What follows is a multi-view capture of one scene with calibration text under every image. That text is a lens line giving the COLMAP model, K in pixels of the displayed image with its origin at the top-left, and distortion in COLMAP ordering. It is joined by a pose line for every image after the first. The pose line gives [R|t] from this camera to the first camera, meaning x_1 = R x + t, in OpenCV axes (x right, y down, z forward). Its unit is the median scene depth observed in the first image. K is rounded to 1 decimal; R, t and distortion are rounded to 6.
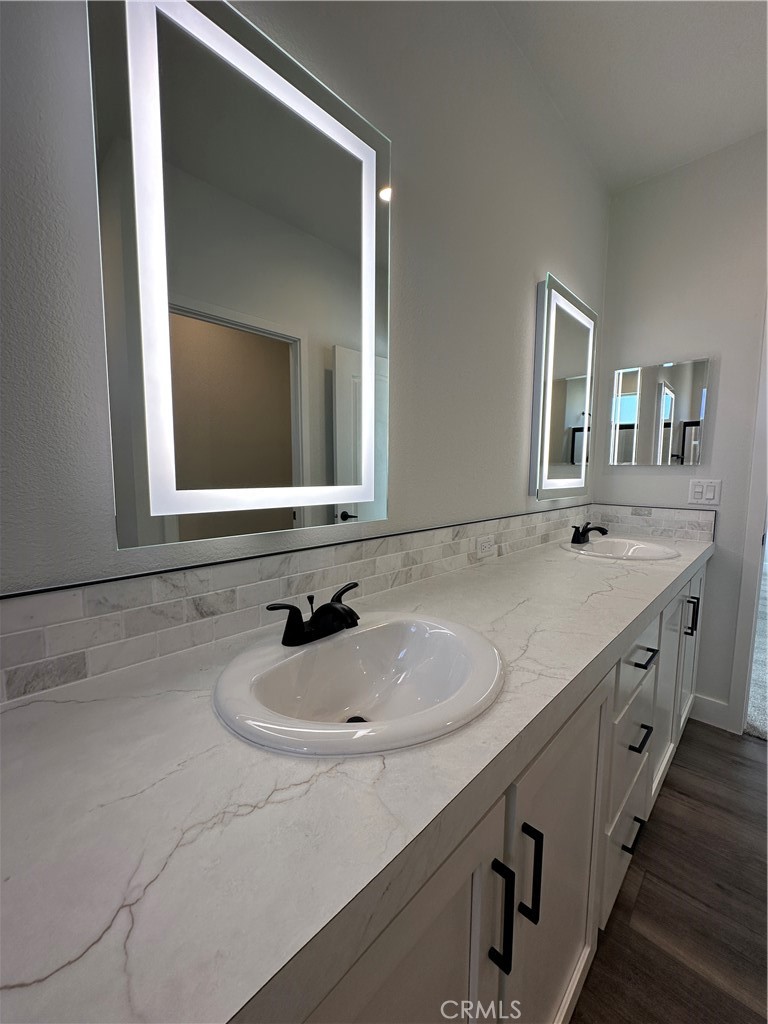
lens RADIAL K [[410.0, 0, 387.0], [0, 410.0, 518.8], [0, 0, 1]] dist [0.002518, 0.000197]
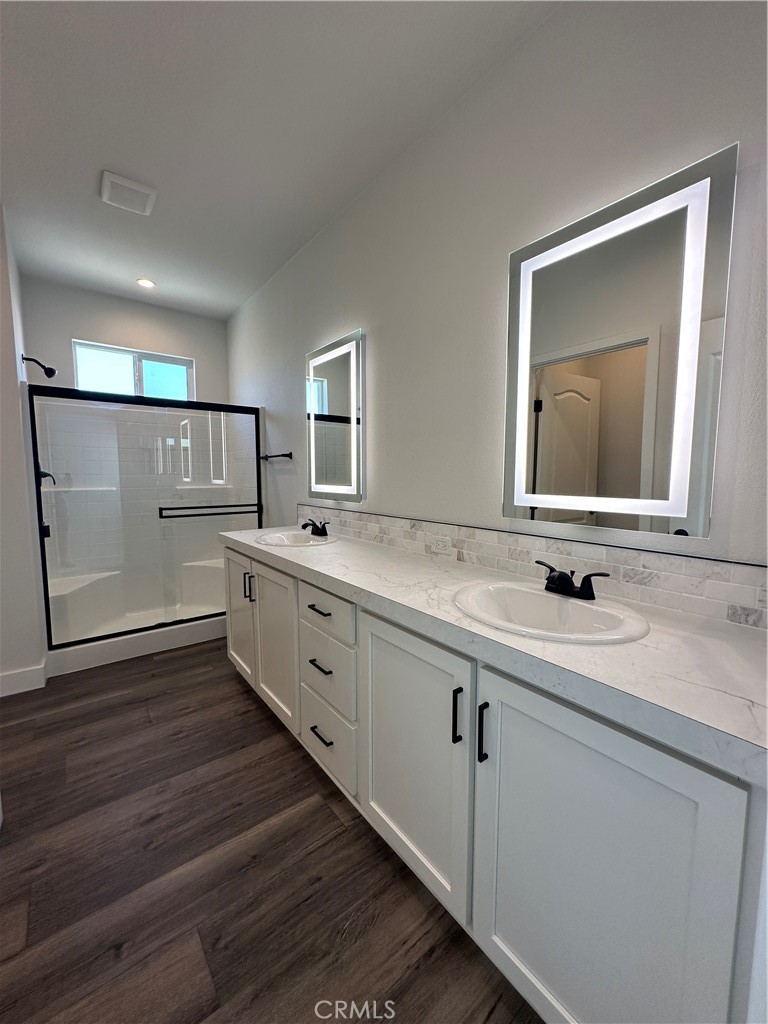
lens RADIAL K [[410.0, 0, 385.0], [0, 410.0, 509.0], [0, 0, 1]] dist [0.002518, 0.000197]
pose [[-0.136608, 0.092594, -0.986288, 1.573815], [-0.105405, 0.988611, 0.107412, -0.161277], [0.985001, 0.118633, -0.125293, 1.073810]]
